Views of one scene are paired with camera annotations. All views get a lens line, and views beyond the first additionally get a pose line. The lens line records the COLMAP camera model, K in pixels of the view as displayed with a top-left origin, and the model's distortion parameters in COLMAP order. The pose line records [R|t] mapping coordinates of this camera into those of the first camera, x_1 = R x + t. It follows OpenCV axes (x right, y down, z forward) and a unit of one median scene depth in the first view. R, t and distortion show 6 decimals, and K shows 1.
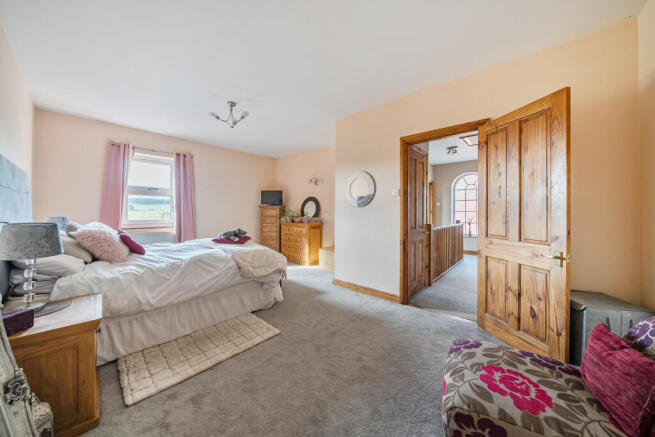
lens RADIAL K [[225.0, 0, 322.8], [0, 225.0, 213.6], [0, 0, 1]] dist [-0.003023, -0.000113]
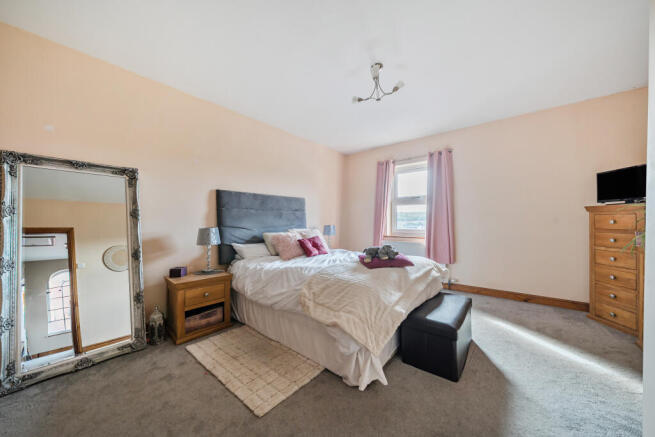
lens RADIAL K [[225.0, 0, 322.9], [0, 225.0, 223.5], [0, 0, 1]] dist [-0.003023, -0.000113]
pose [[0.041352, 0.007153, -0.999119, 0.203408], [-0.003478, 0.999969, 0.007015, -0.001885], [0.999139, 0.003185, 0.041376, 0.548969]]
